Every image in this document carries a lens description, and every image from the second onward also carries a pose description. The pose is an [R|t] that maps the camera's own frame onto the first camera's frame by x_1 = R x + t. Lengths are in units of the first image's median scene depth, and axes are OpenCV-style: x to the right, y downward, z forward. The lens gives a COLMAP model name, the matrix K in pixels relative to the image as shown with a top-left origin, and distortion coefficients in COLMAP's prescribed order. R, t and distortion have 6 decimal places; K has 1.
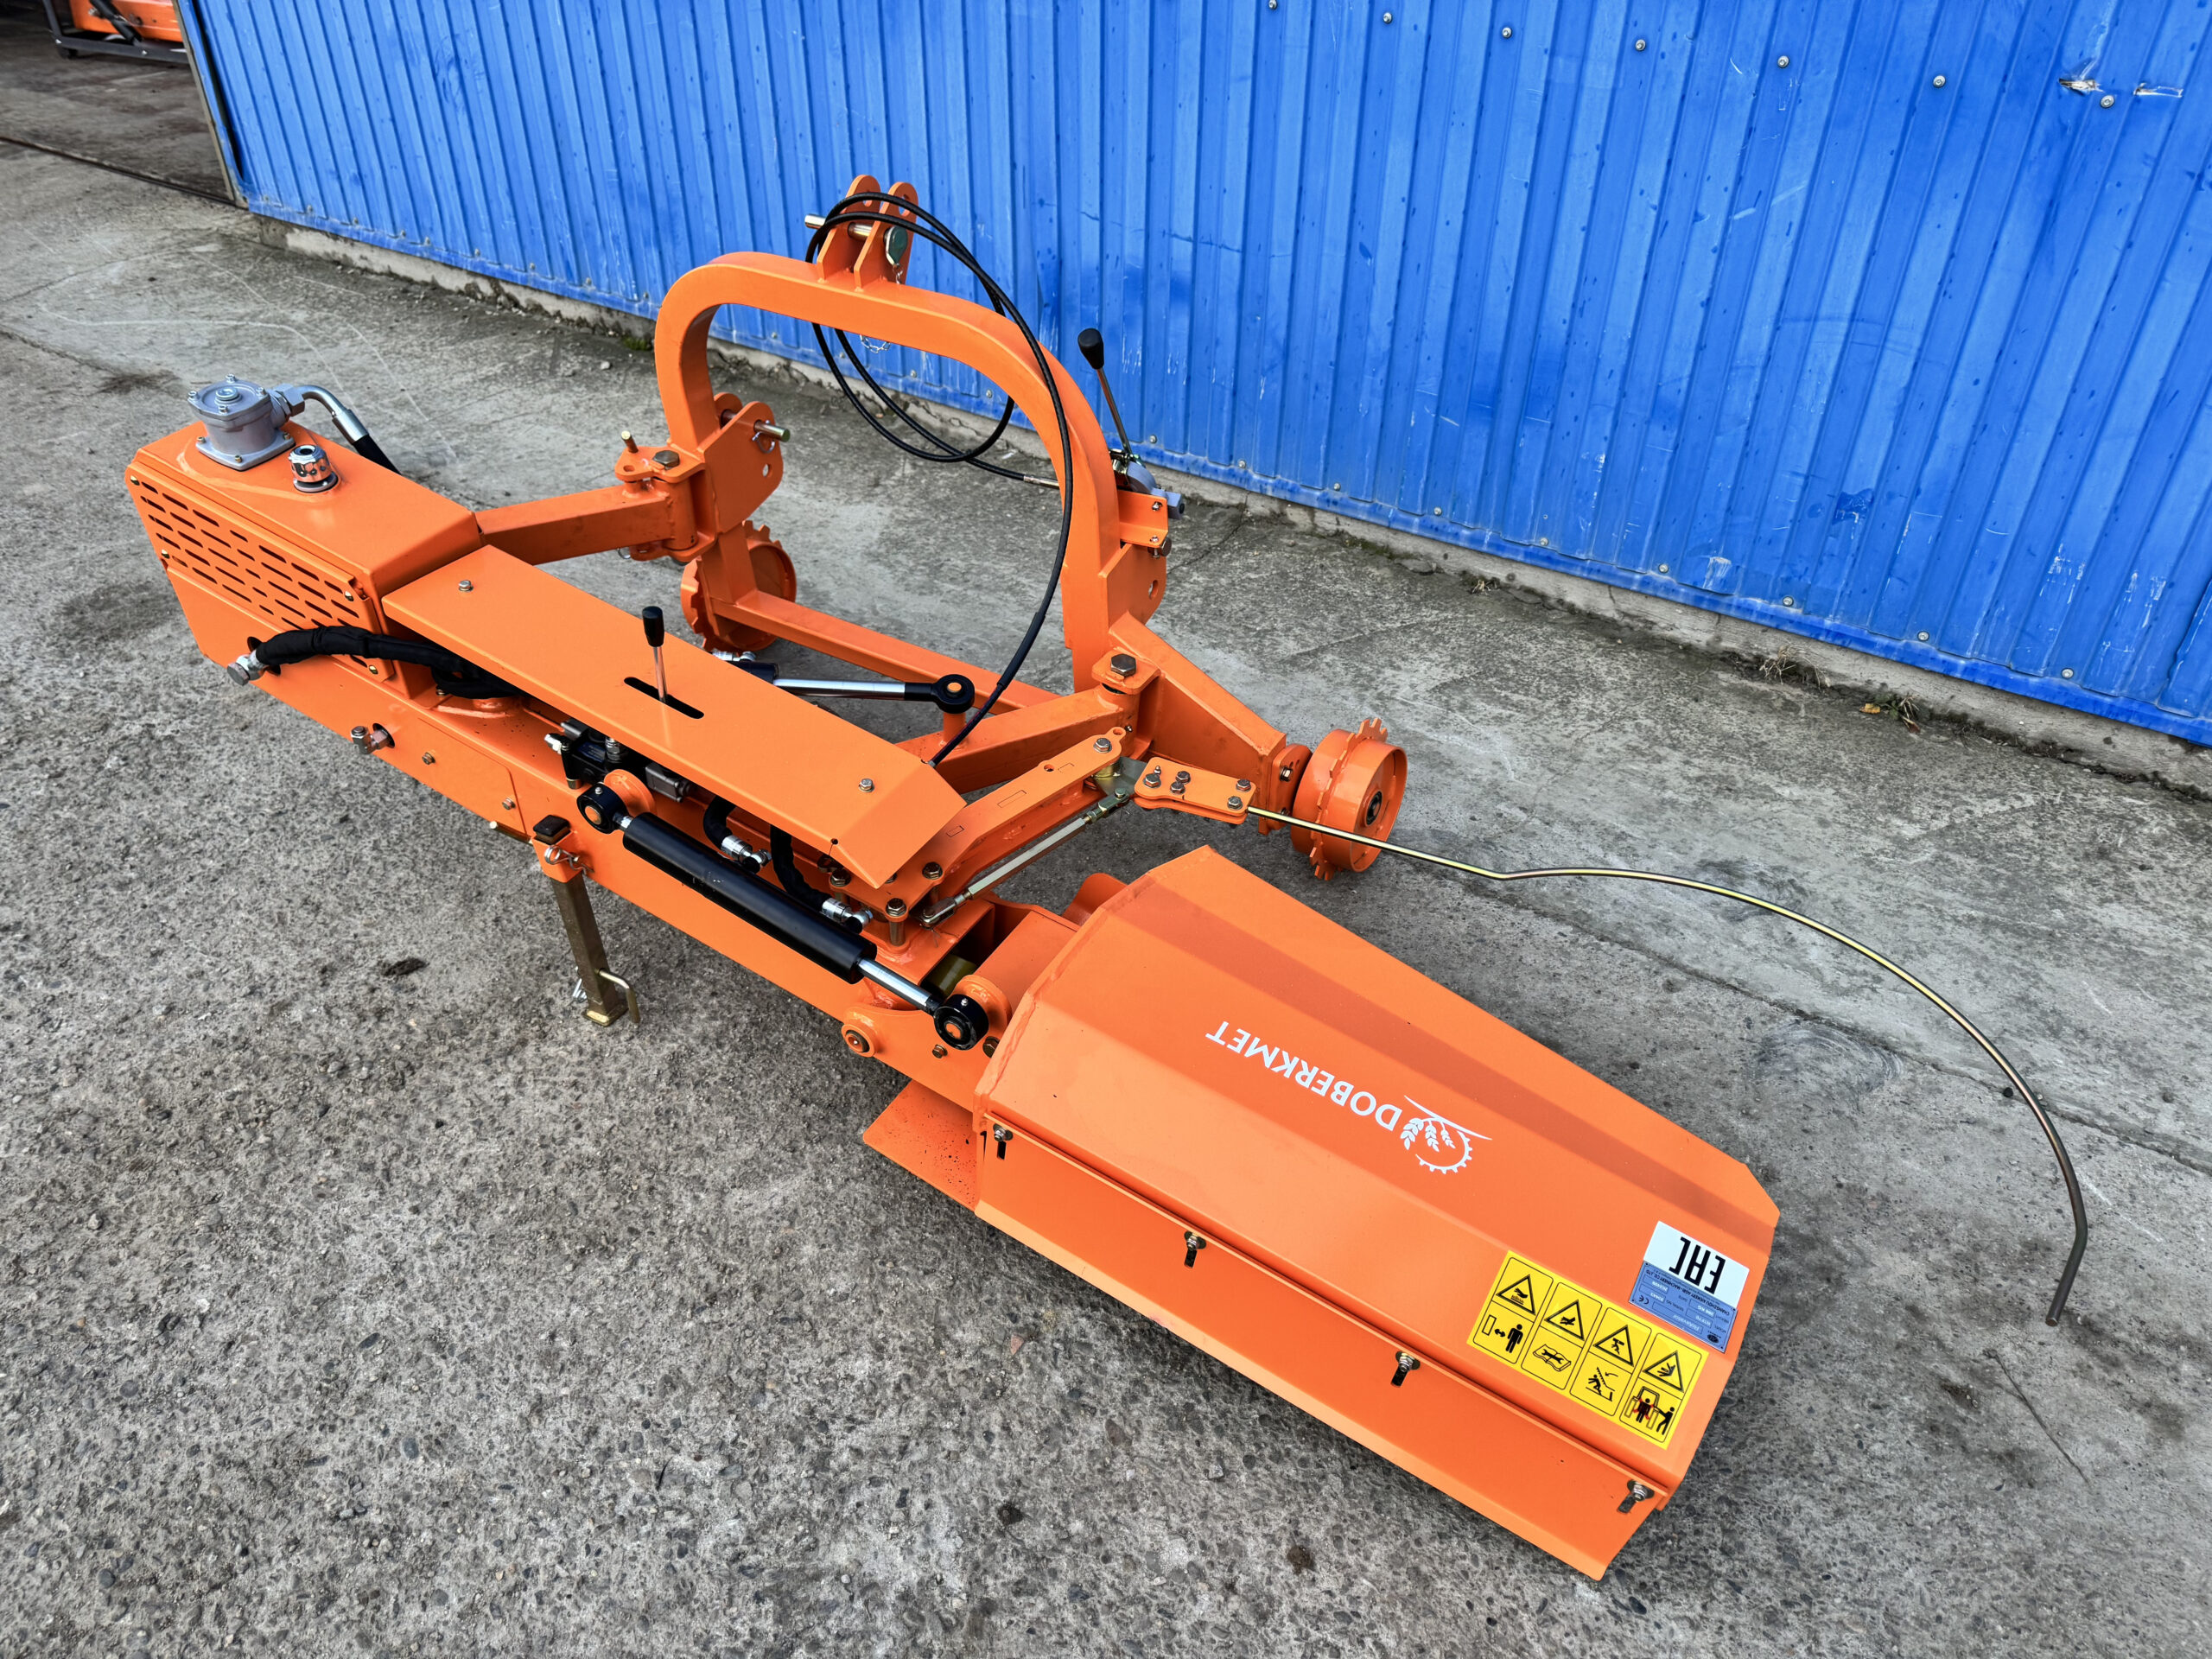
lens RADIAL K [[1559.4, 0, 1114.3], [0, 1559.4, 842.4], [0, 0, 1]] dist [0.031216, -0.035031]
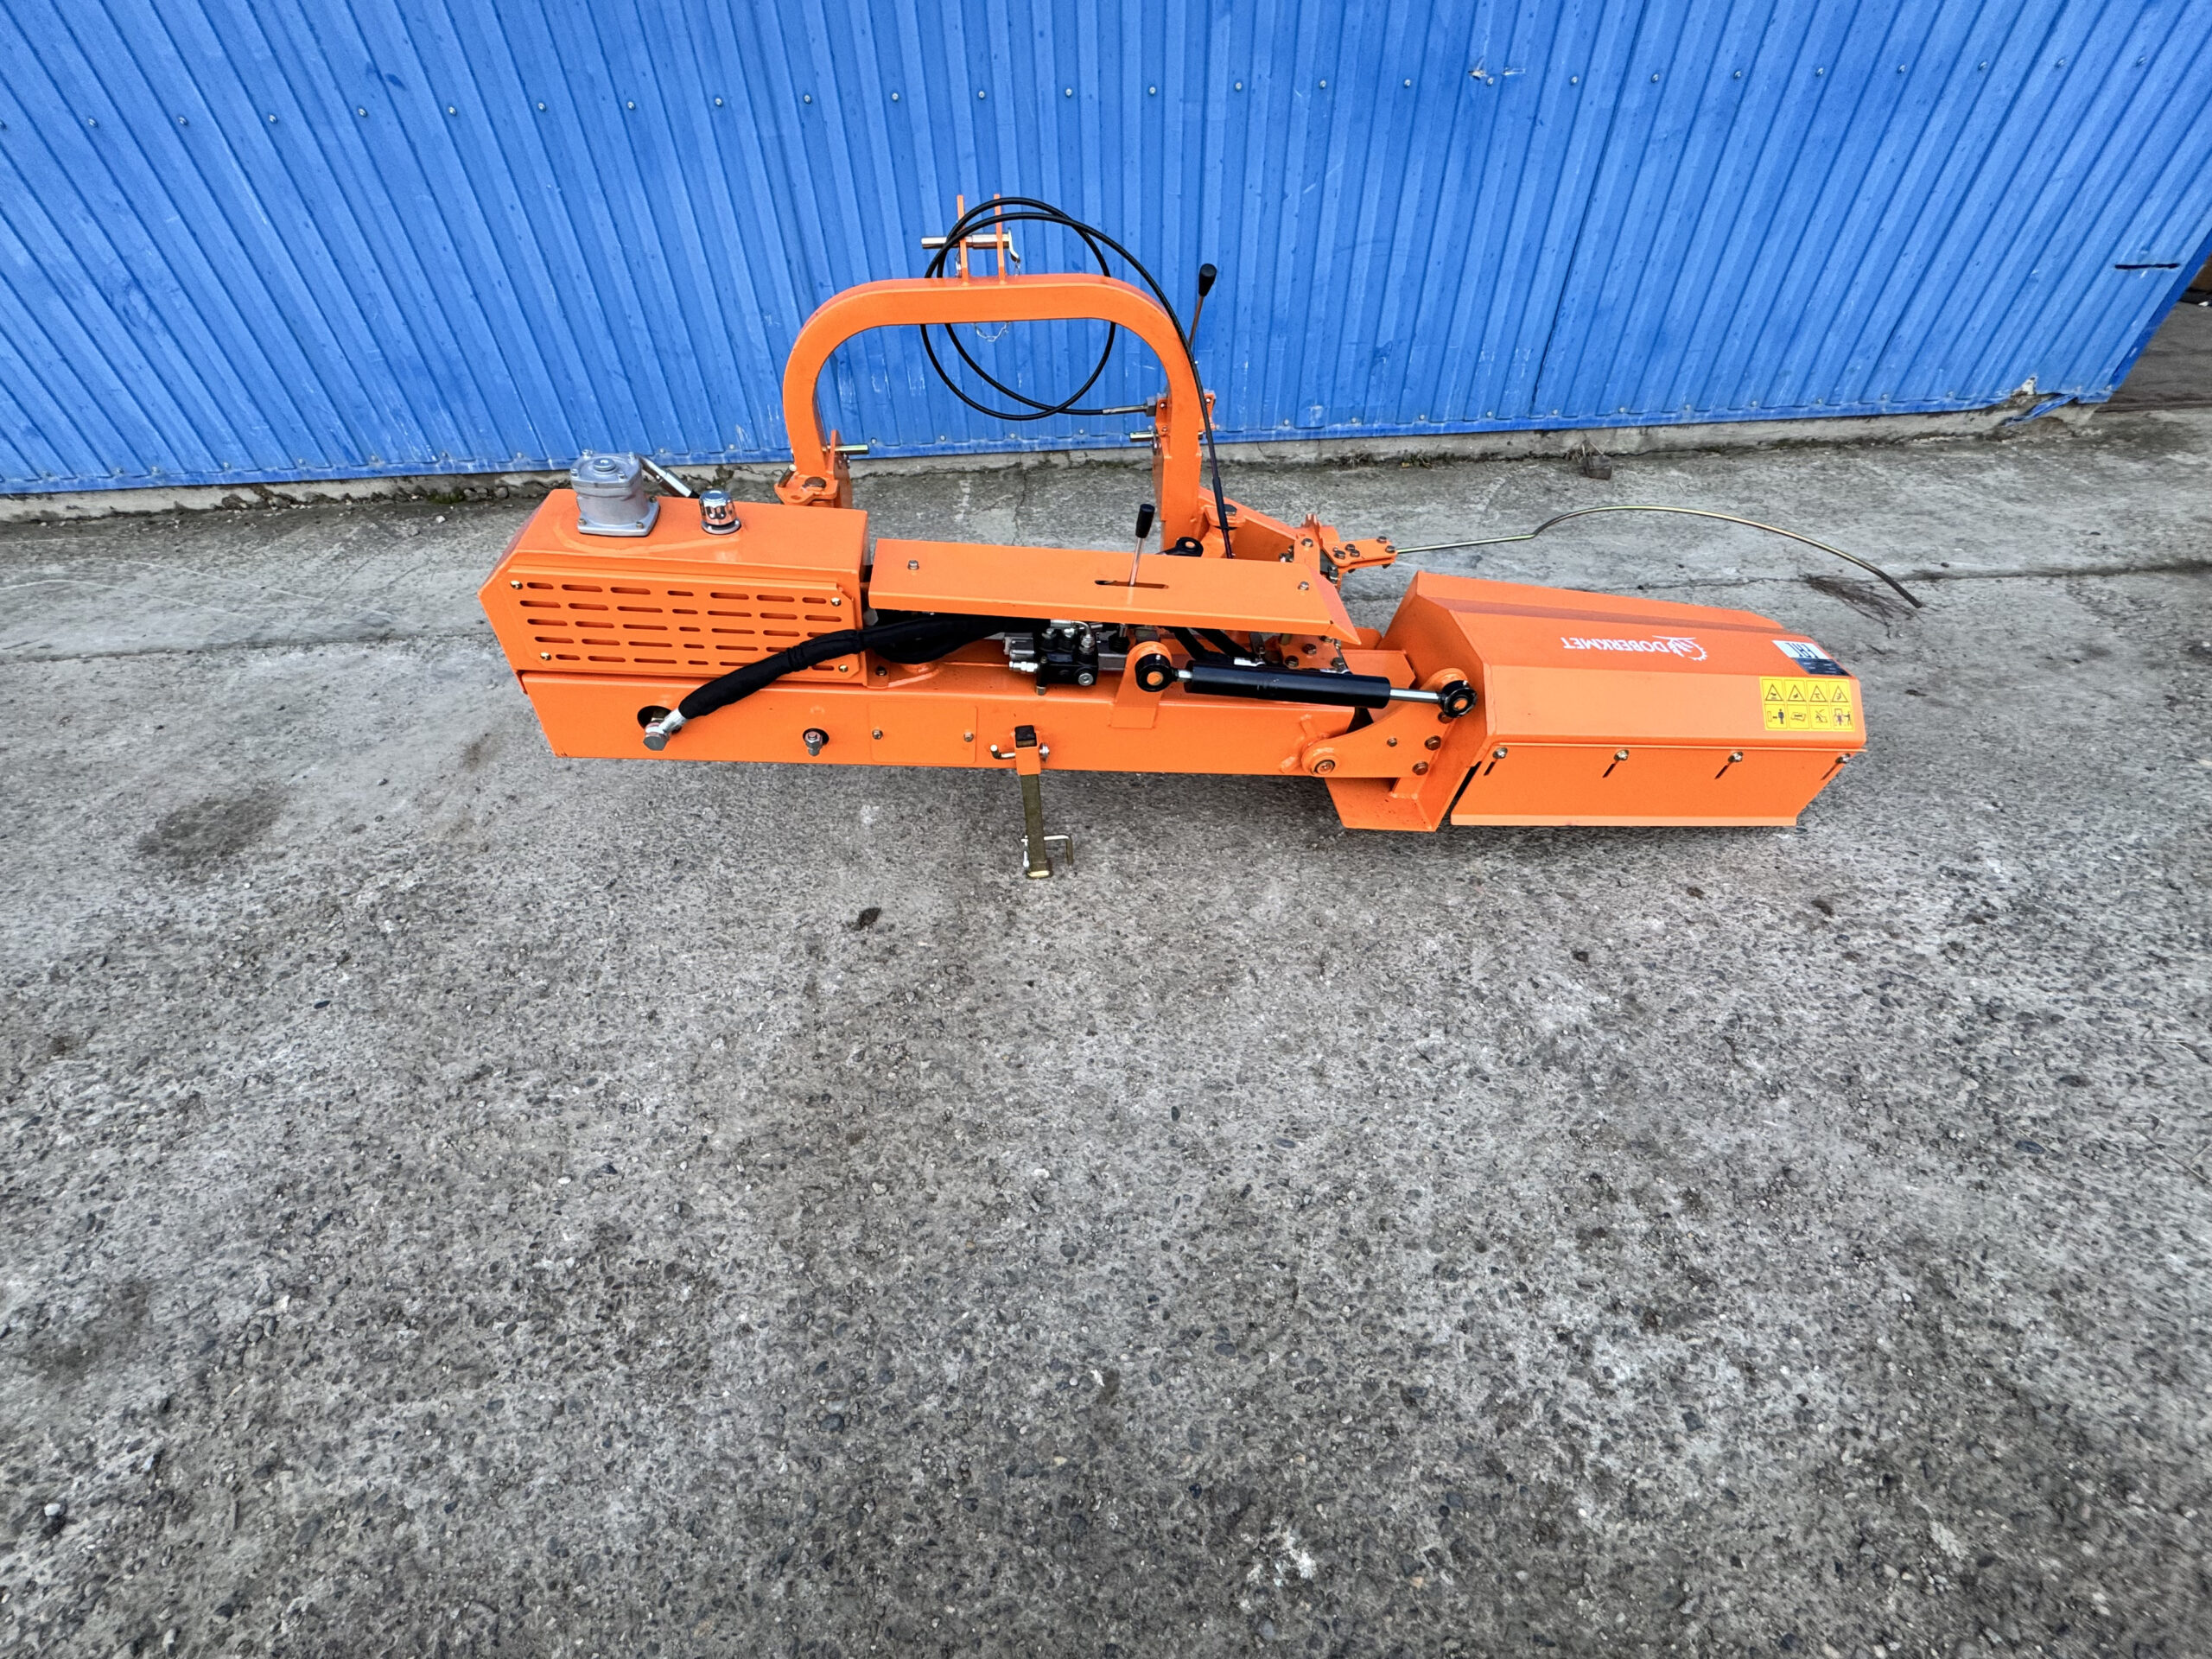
lens RADIAL K [[877.9, 0, 1103.3], [0, 877.9, 827.5], [0, 0, 1]] dist [-0.002916, 0.000259]
pose [[0.793550, -0.432443, 0.428102, -0.594139], [0.382808, 0.901651, 0.201204, -0.056109], [-0.473008, 0.004215, 0.881048, 0.308053]]
